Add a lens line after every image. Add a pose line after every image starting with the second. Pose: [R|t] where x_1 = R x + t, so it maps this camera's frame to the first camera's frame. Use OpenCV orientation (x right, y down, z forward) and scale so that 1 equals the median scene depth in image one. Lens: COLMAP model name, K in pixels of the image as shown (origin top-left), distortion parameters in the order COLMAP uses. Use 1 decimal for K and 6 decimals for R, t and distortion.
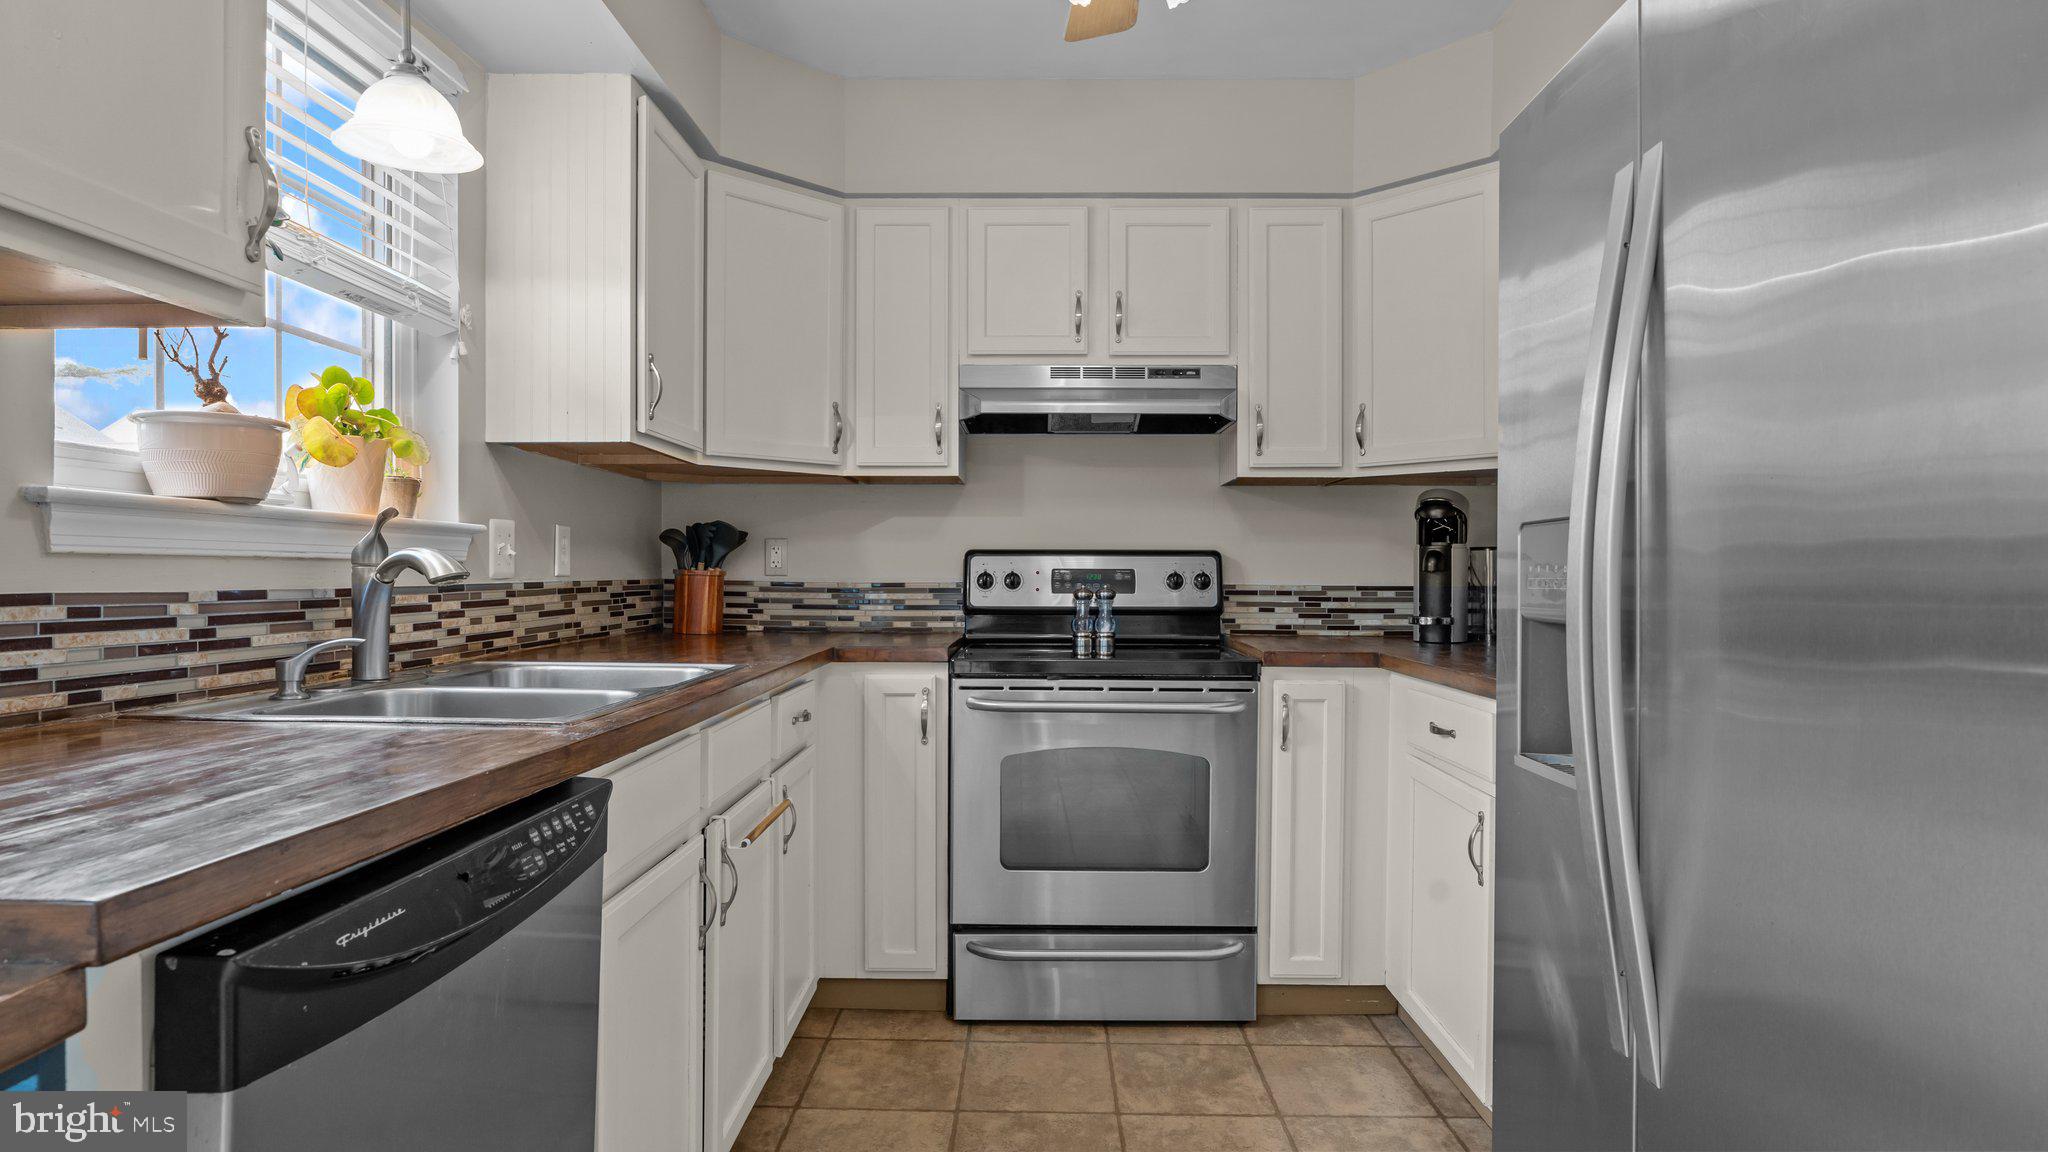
lens RADIAL K [[1097.9, 0, 1021.9], [0, 1097.9, 585.3], [0, 0, 1]] dist [-0.018051, 0.000786]
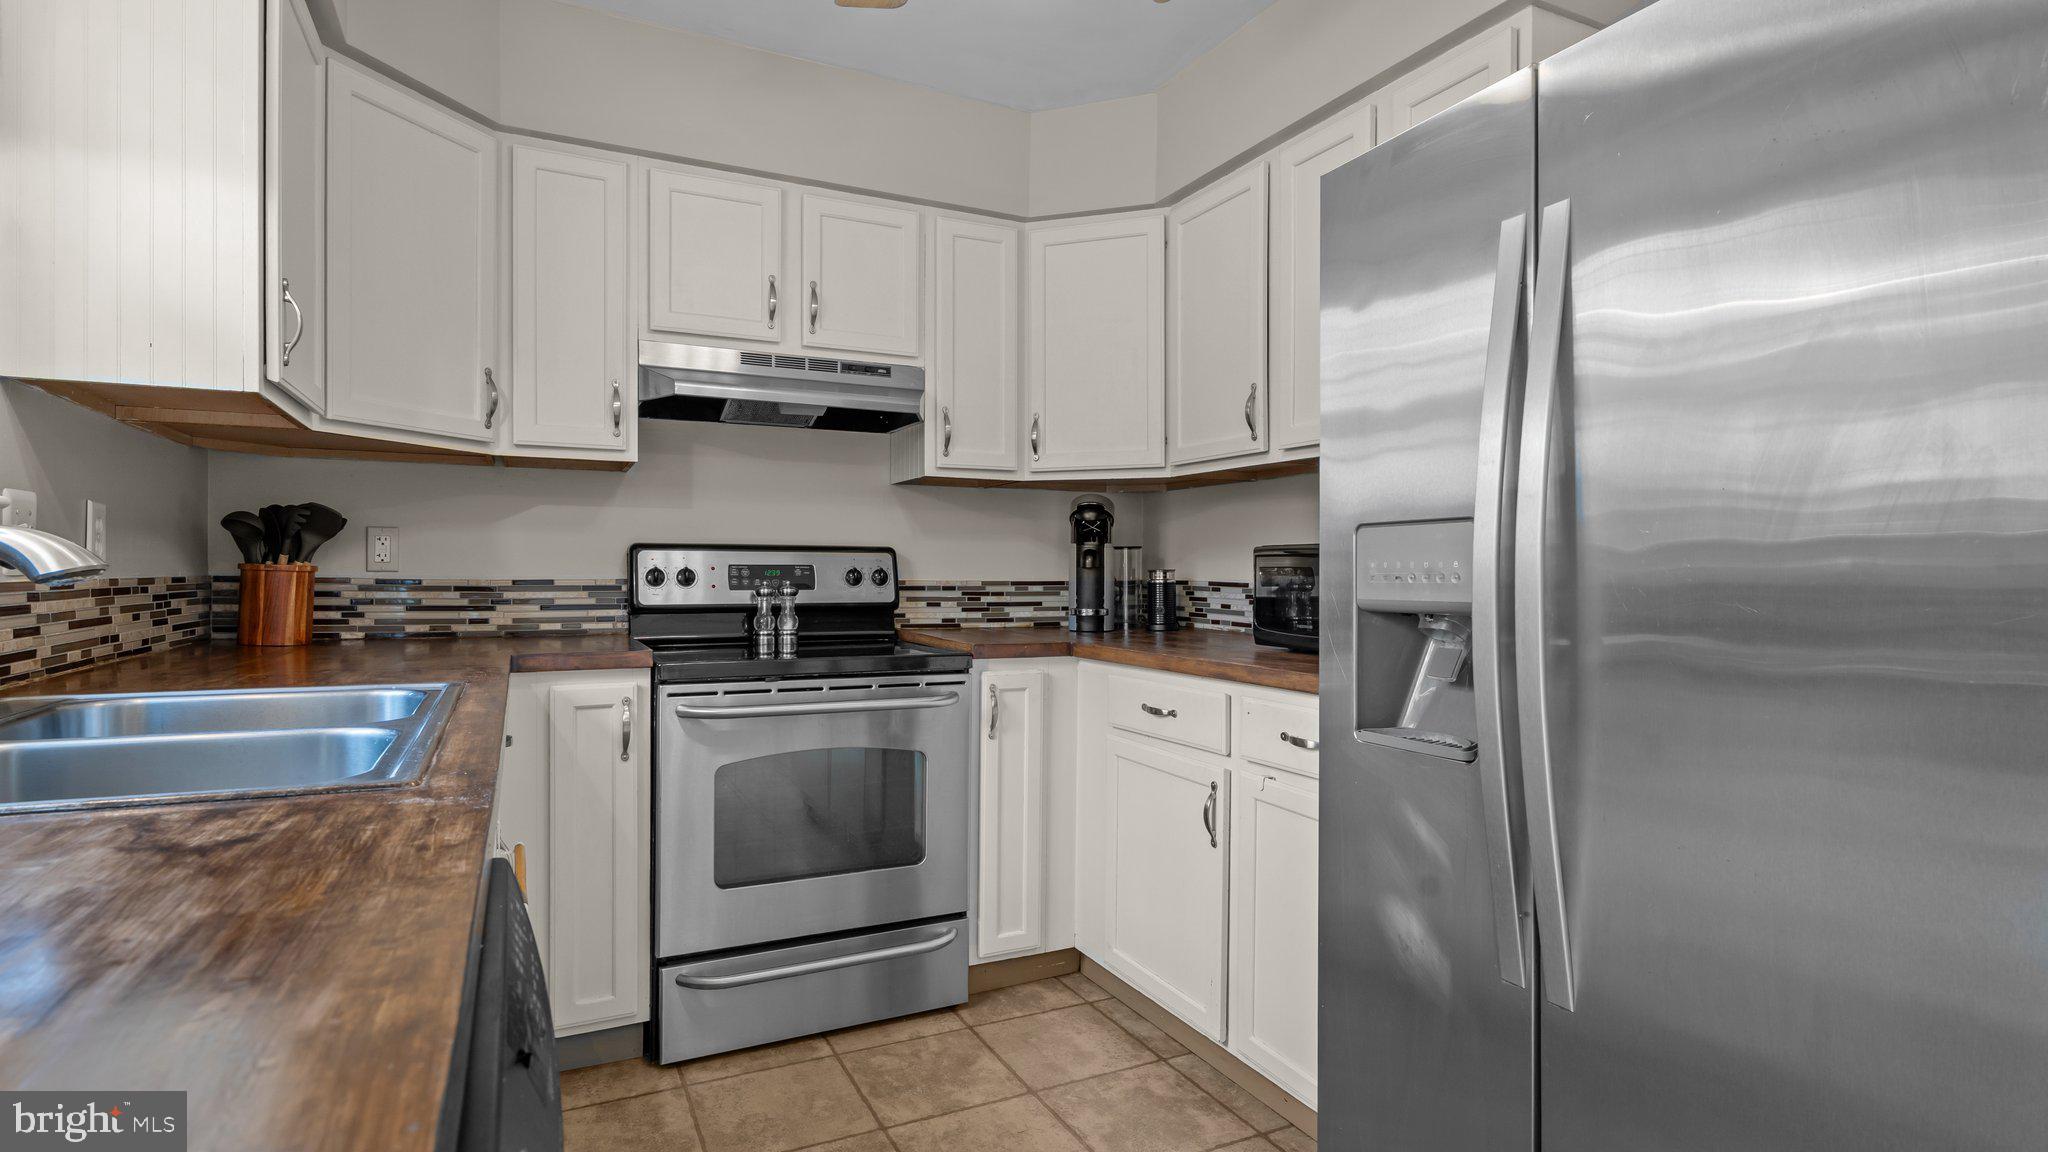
lens RADIAL K [[1012.1, 0, 1020.1], [0, 1012.1, 578.7], [0, 0, 1]] dist [-0.004427, 0.000174]
pose [[0.890857, -0.002998, 0.454273, -0.161075], [0.004239, 0.999990, -0.001712, -0.000077], [-0.454264, 0.003451, 0.890861, 0.114736]]
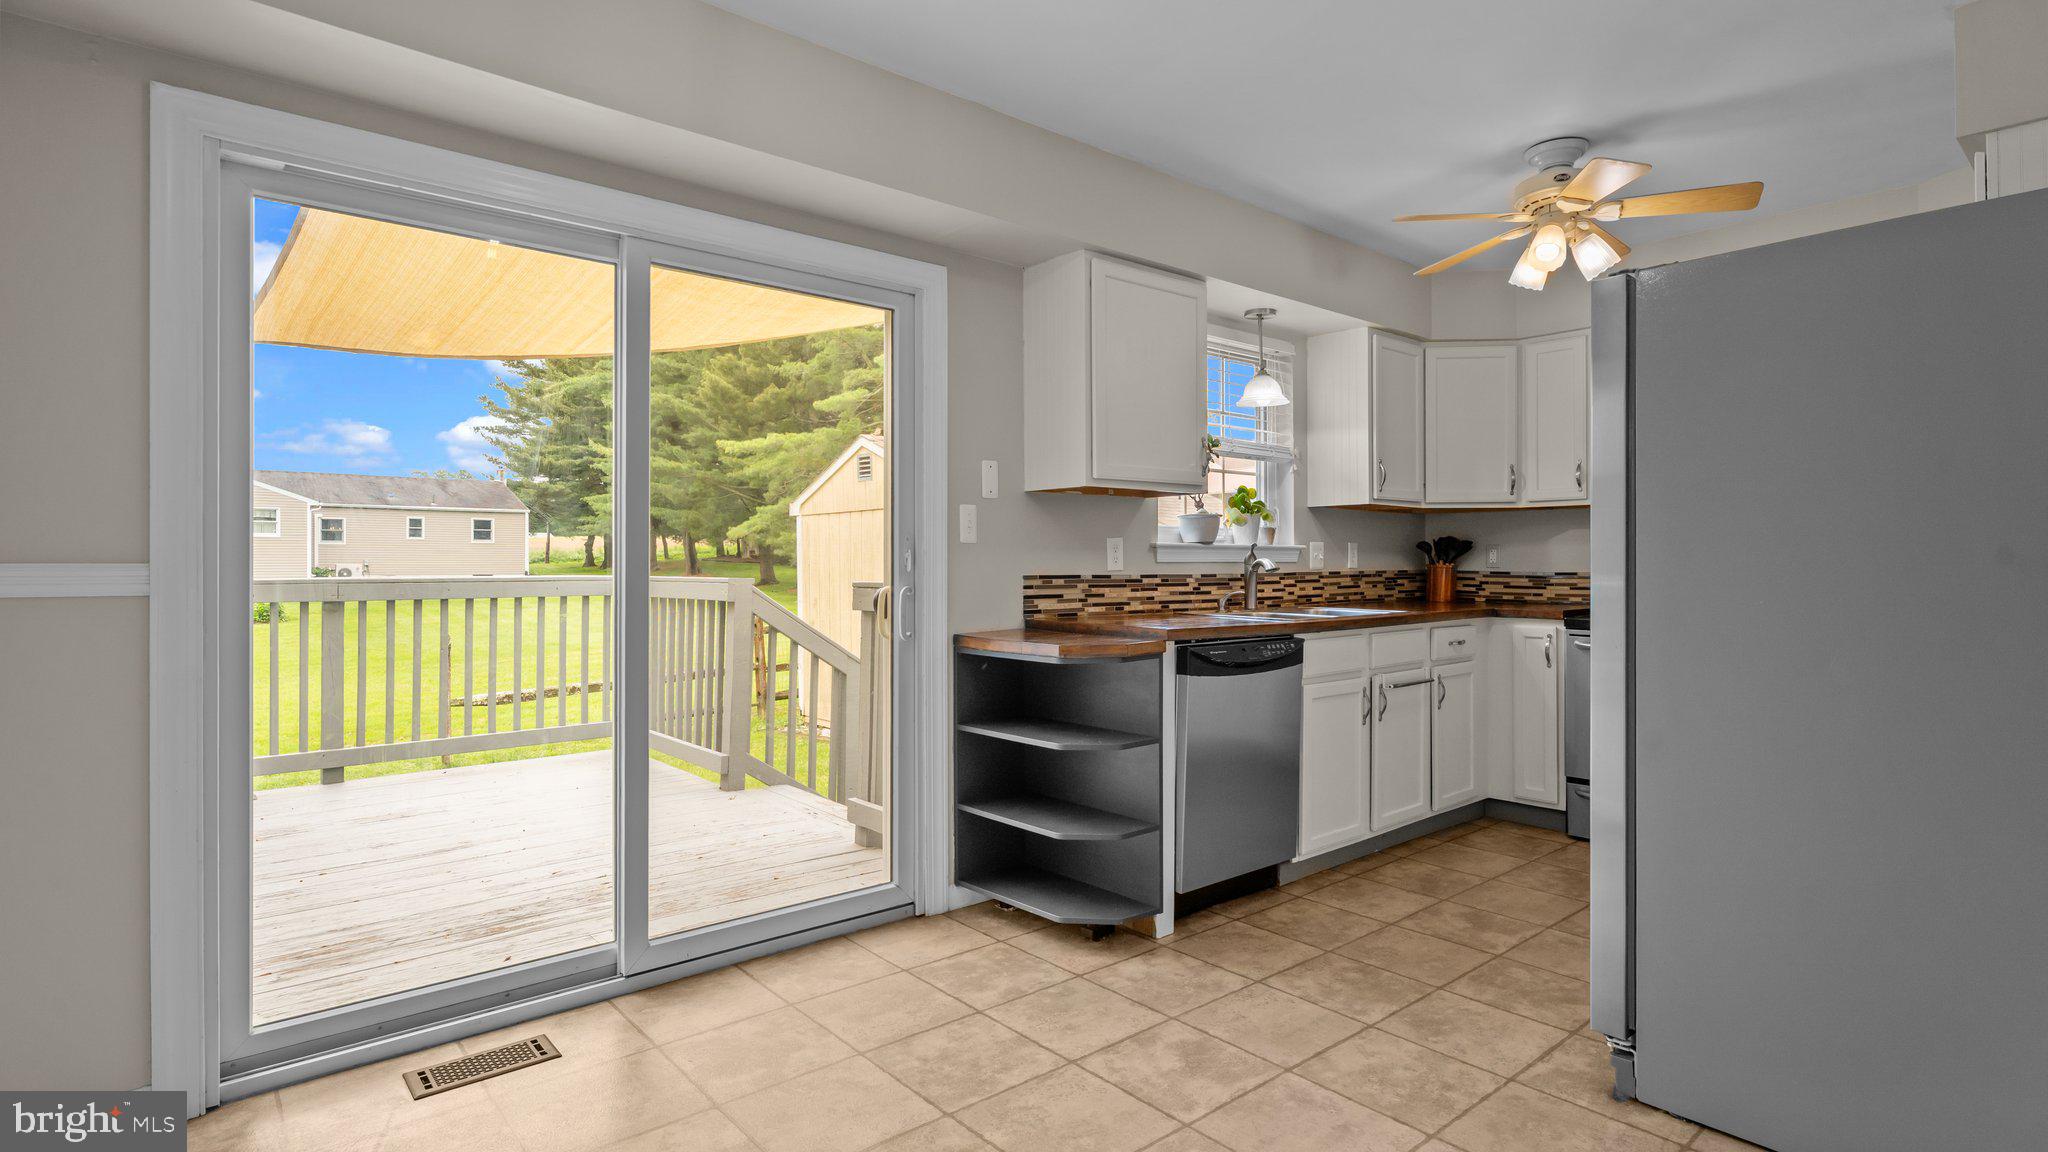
lens RADIAL K [[1005.0, 0, 1016.9], [0, 1005.0, 571.4], [0, 0, 1]] dist [-0.000864, -0.000685]
pose [[0.658142, 0.001646, -0.752892, 0.493602], [-0.003920, 0.999992, -0.001240, 0.001524], [0.752883, 0.003768, 0.658143, -0.585635]]
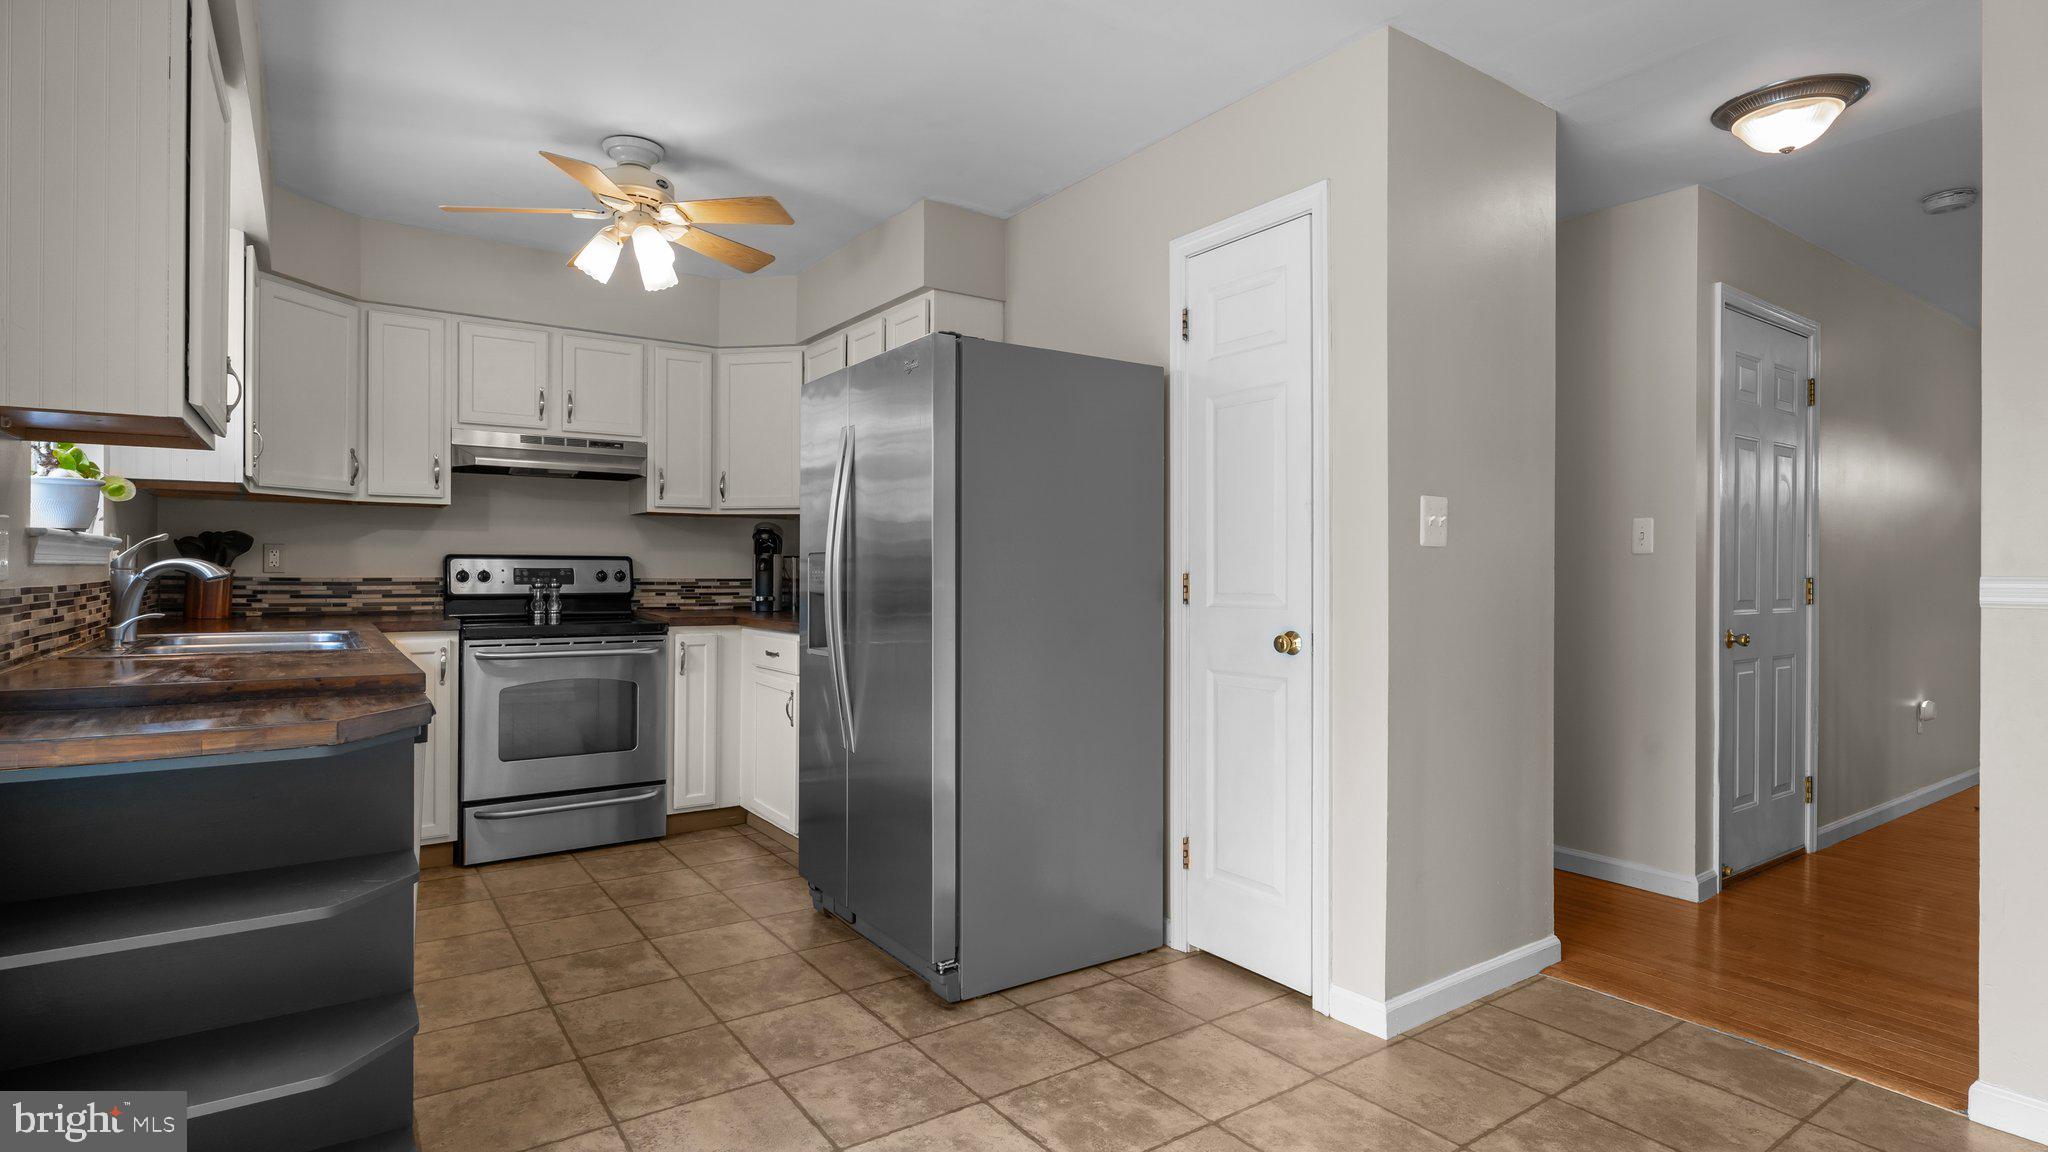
lens RADIAL K [[1005.0, 0, 1016.9], [0, 1005.0, 571.4], [0, 0, 1]] dist [-0.000864, -0.000685]
pose [[0.809953, -0.000284, 0.586495, -0.238353], [0.003361, 0.999986, -0.004158, -0.002907], [-0.586485, 0.005339, 0.809942, -0.537451]]
